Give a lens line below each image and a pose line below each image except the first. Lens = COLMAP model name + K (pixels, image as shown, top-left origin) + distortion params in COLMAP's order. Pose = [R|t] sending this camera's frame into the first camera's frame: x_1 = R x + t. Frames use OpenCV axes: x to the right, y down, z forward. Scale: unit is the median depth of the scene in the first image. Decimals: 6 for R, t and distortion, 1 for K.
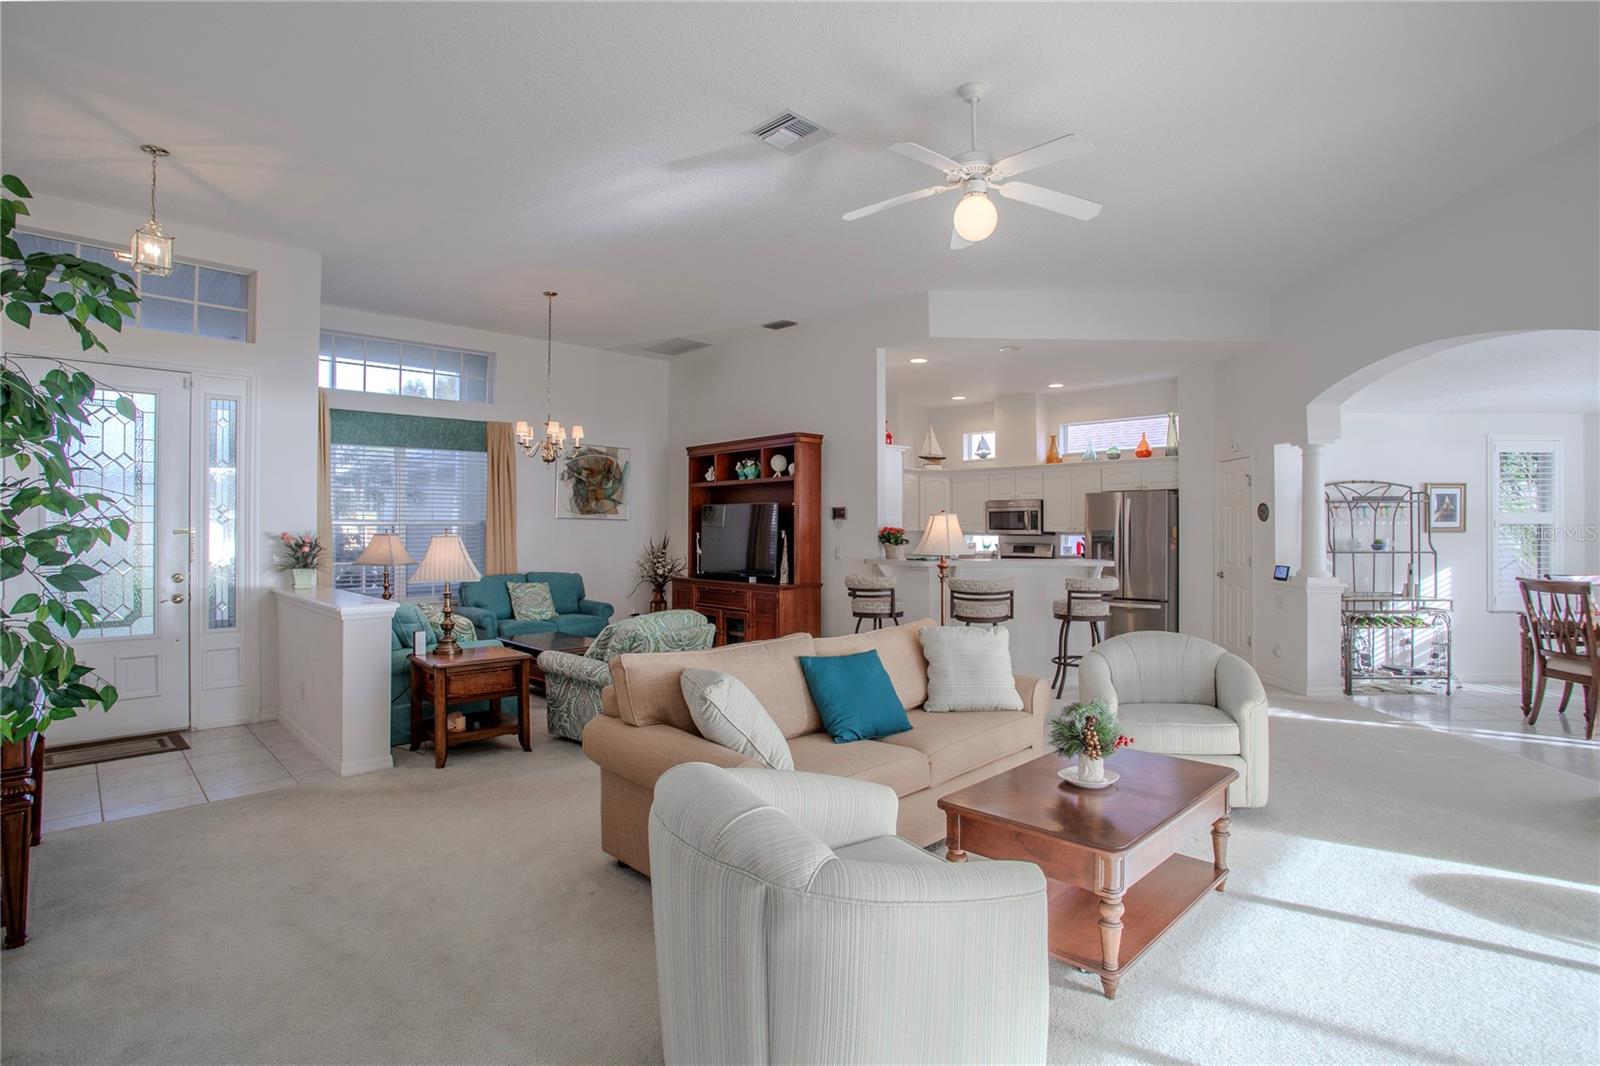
lens RADIAL K [[794.9, 0, 803.2], [0, 794.9, 524.5], [0, 0, 1]] dist [-0.073062, 0.030495]
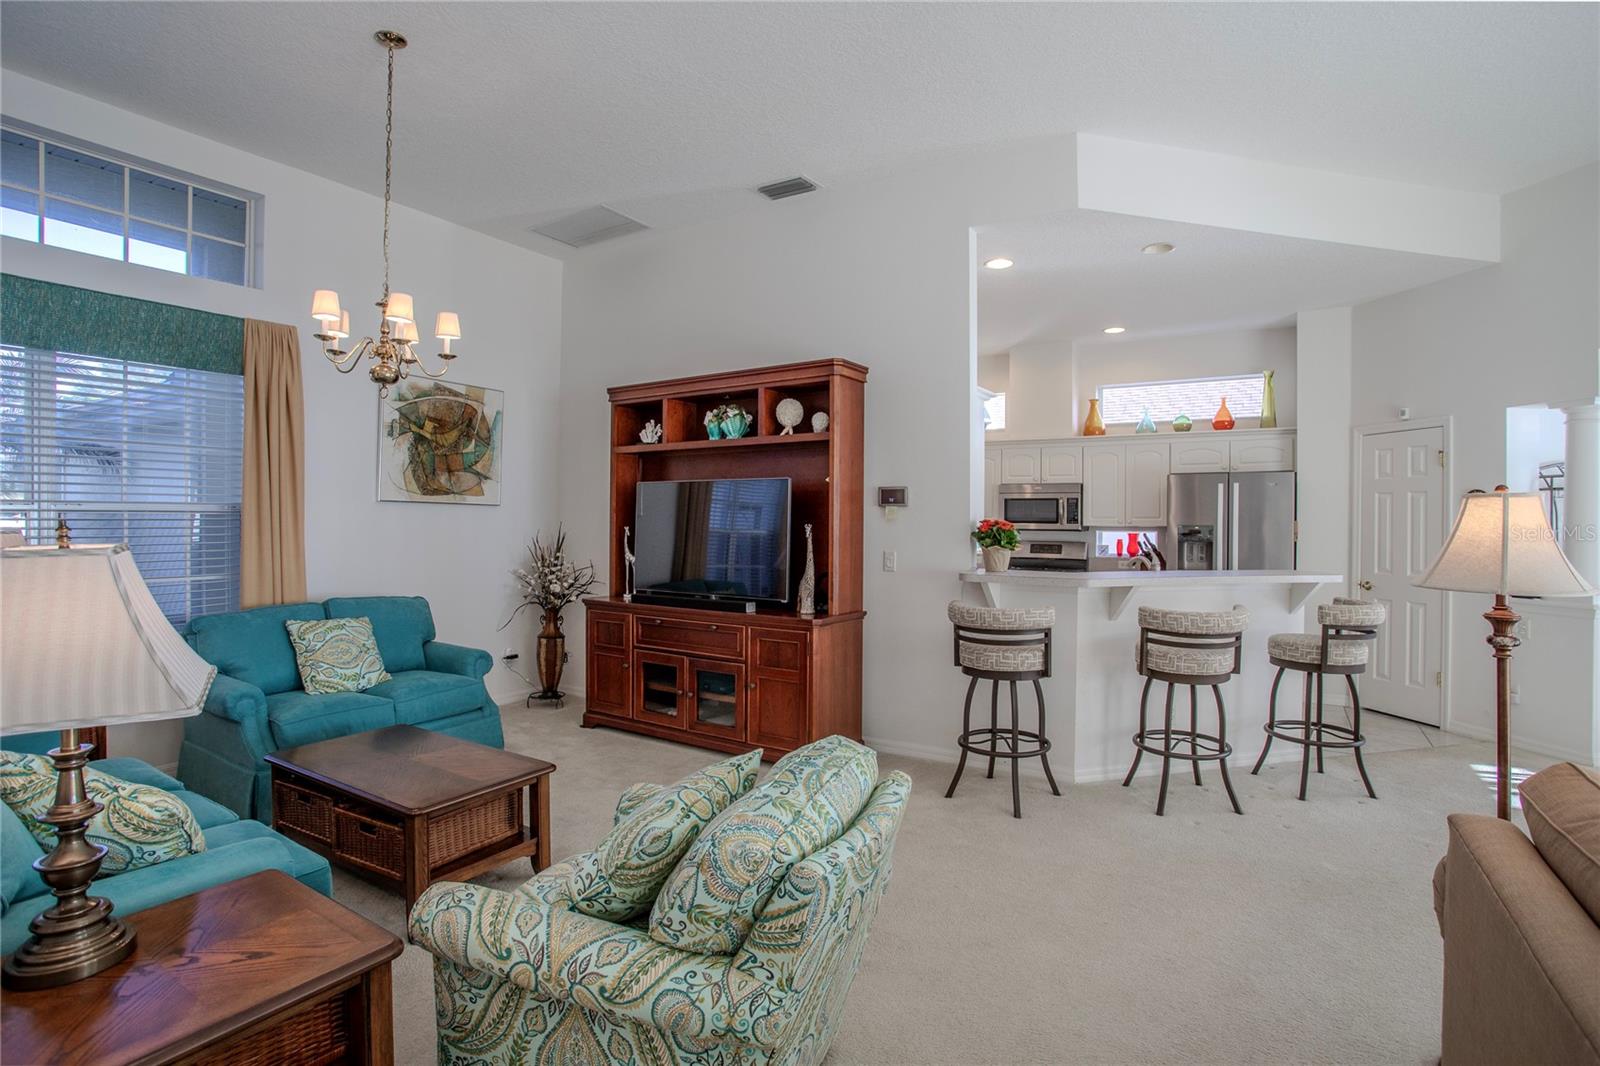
lens RADIAL K [[784.3, 0, 806.2], [0, 784.3, 523.9], [0, 0, 1]] dist [-0.081870, 0.040481]
pose [[0.969354, 0.003481, 0.245645, -0.160010], [-0.006433, 0.999916, 0.011216, 0.000504], [-0.245585, -0.012453, 0.969295, 0.409376]]
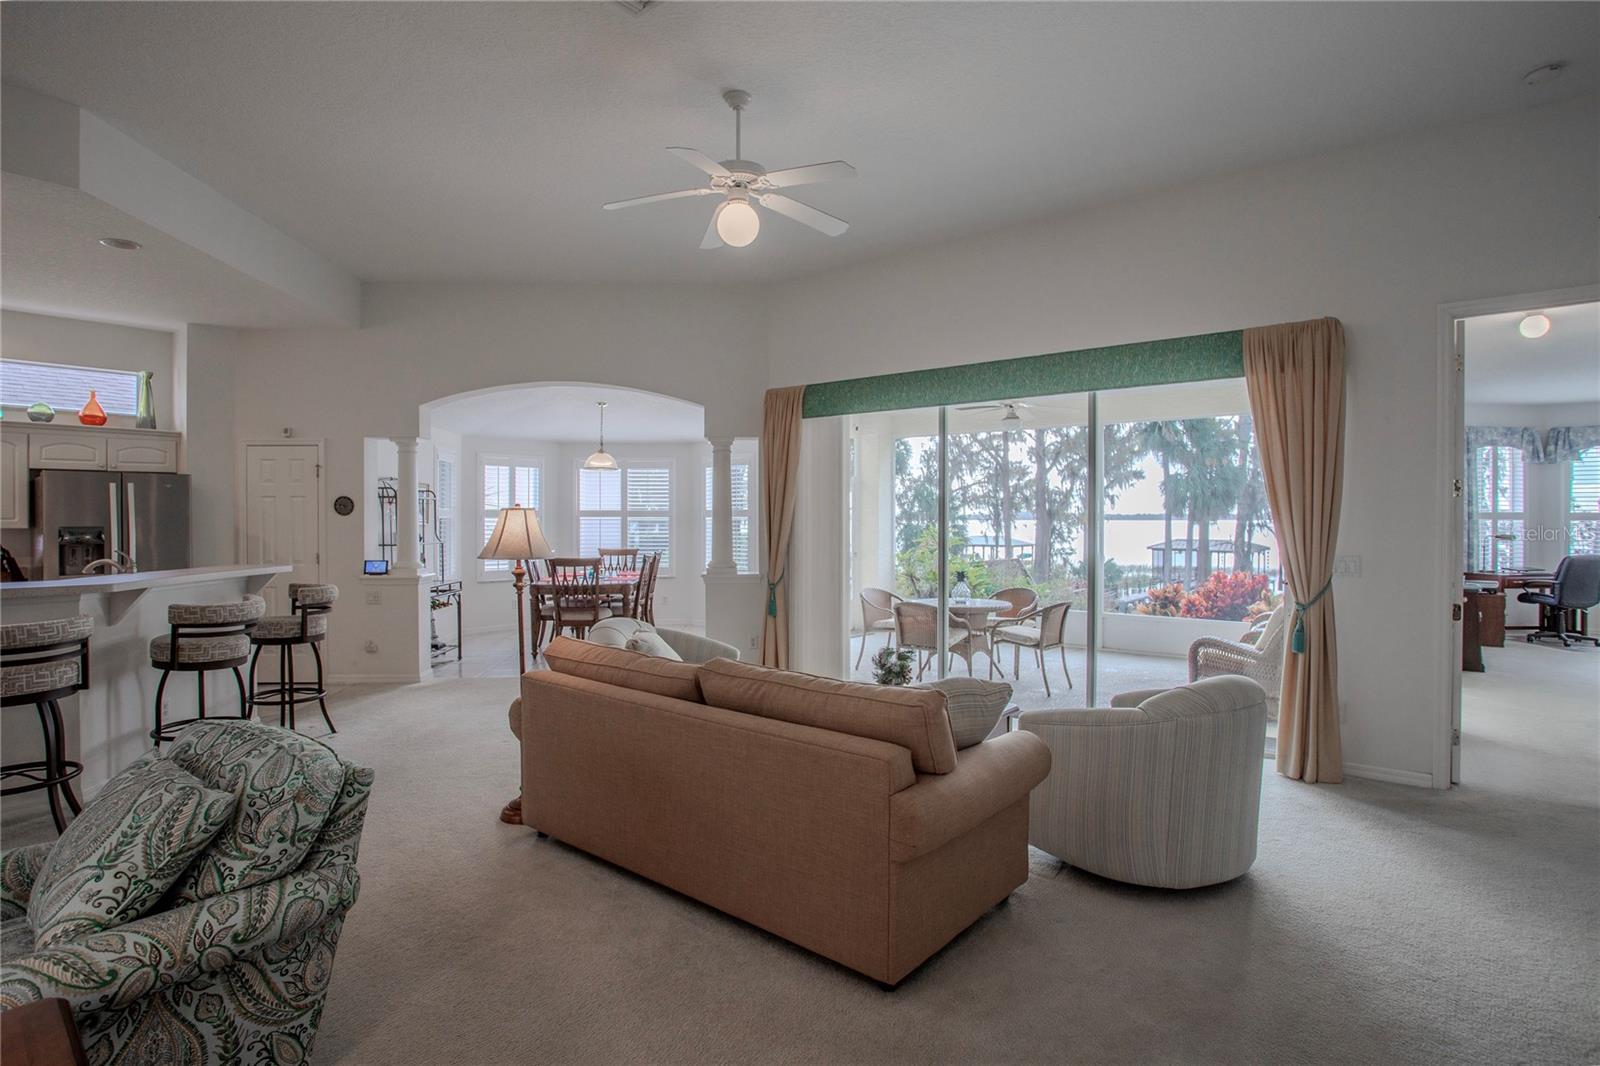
lens RADIAL K [[805.2, 0, 796.3], [0, 805.2, 525.3], [0, 0, 1]] dist [-0.065519, 0.022924]
pose [[-0.090453, -0.008171, 0.995867, -0.376590], [-0.003881, 0.999962, 0.007852, -0.001834], [-0.995893, -0.003154, -0.090481, 0.458773]]
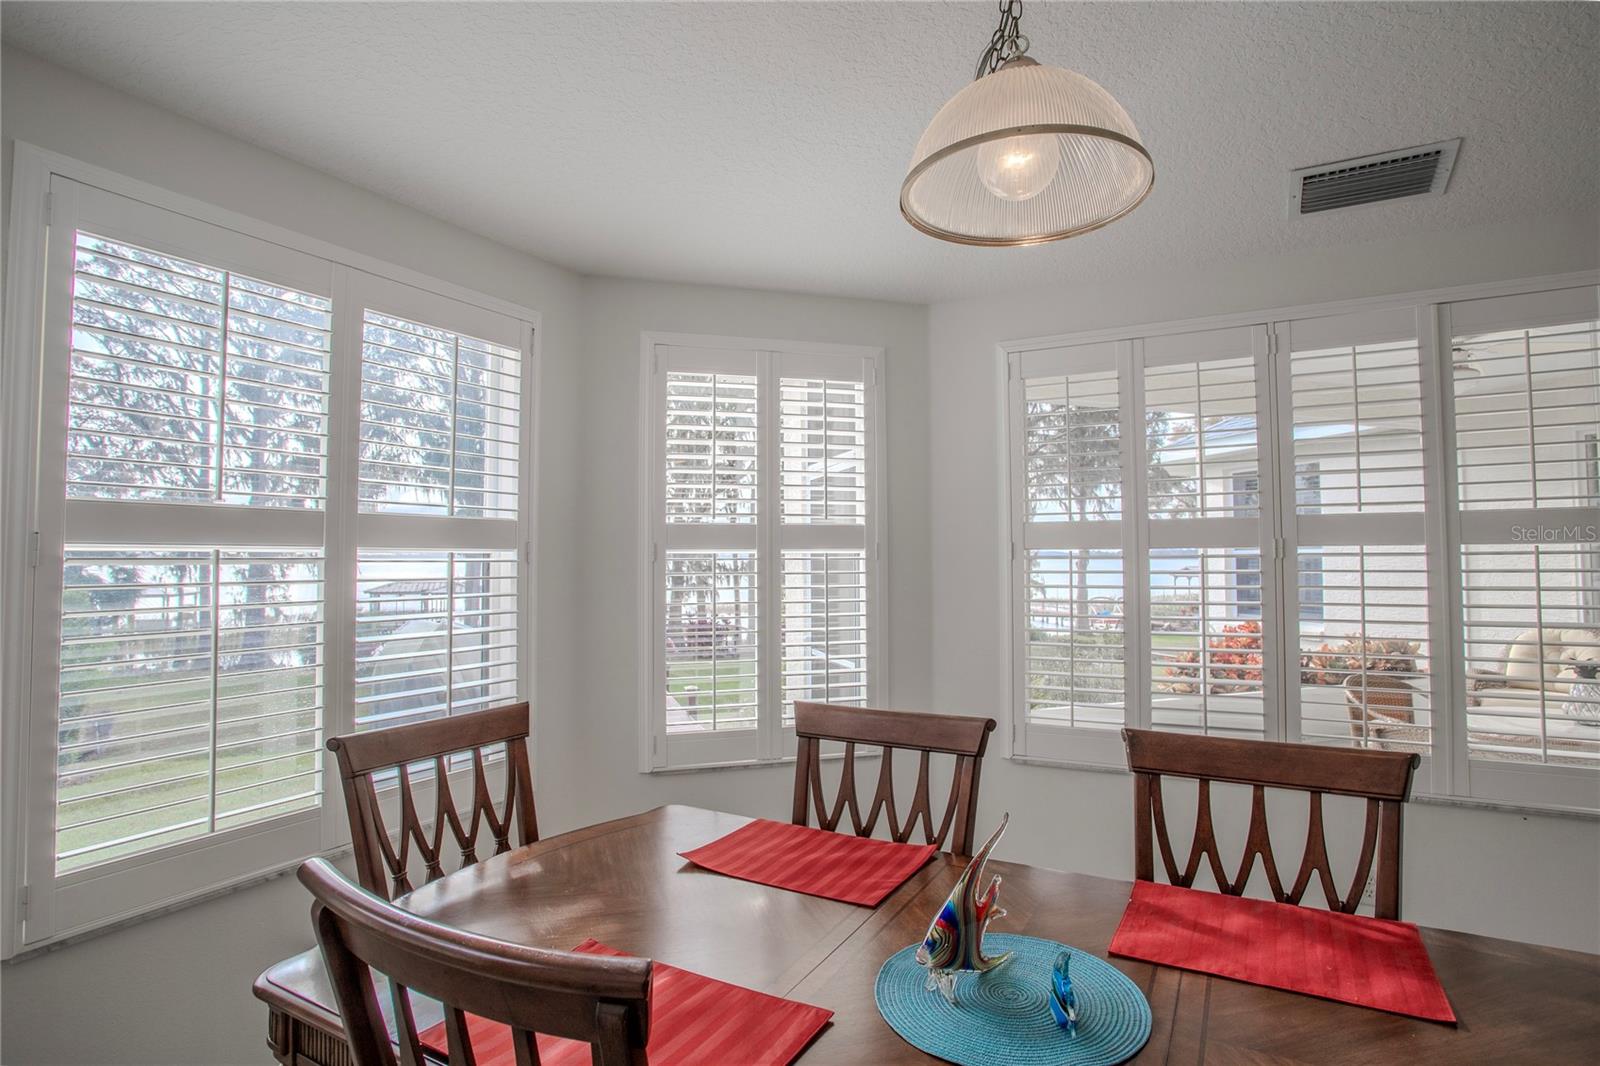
lens RADIAL K [[799.0, 0, 794.0], [0, 799.0, 524.1], [0, 0, 1]] dist [-0.064838, 0.022560]
pose [[-0.872760, 0.021235, 0.487687, 0.736006], [0.003865, 0.999323, -0.036596, -0.001788], [-0.488133, -0.030055, -0.872251, 0.785944]]
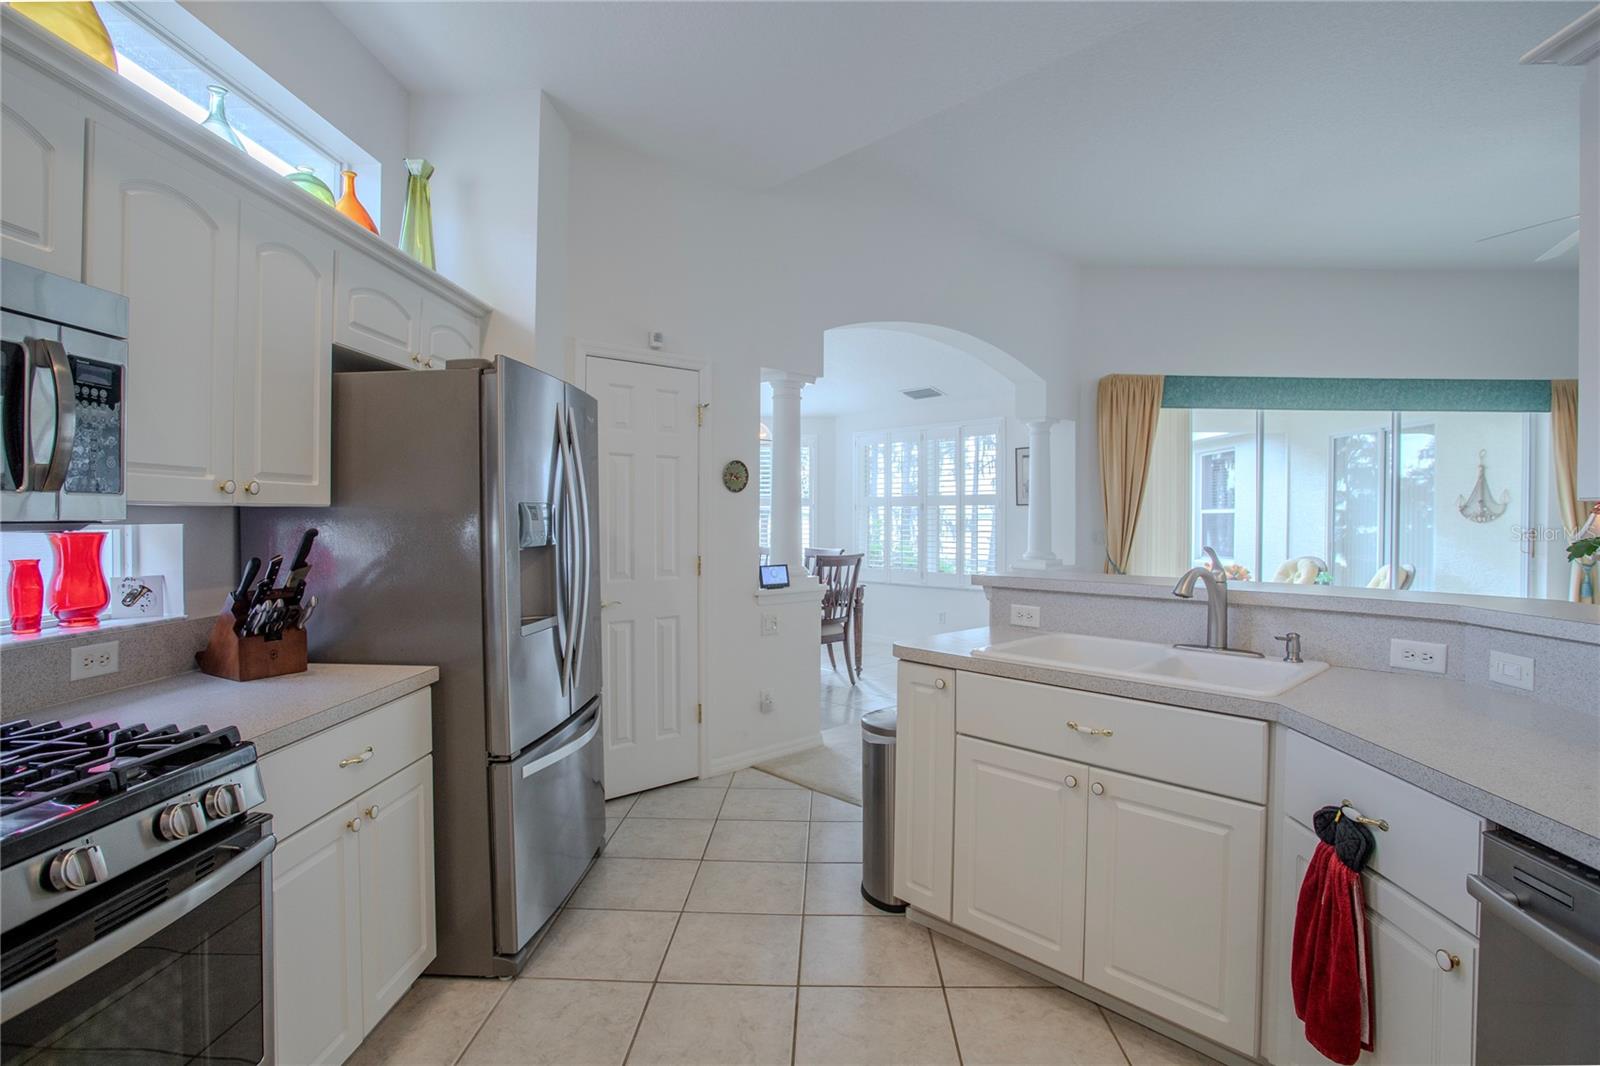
lens RADIAL K [[784.3, 0, 806.2], [0, 784.3, 523.9], [0, 0, 1]] dist [-0.081870, 0.040481]
pose [[-0.696599, -0.009861, 0.717393, 0.116613], [-0.007215, 0.999951, 0.006738, 0.013045], [-0.717424, -0.000483, -0.696637, 1.186839]]
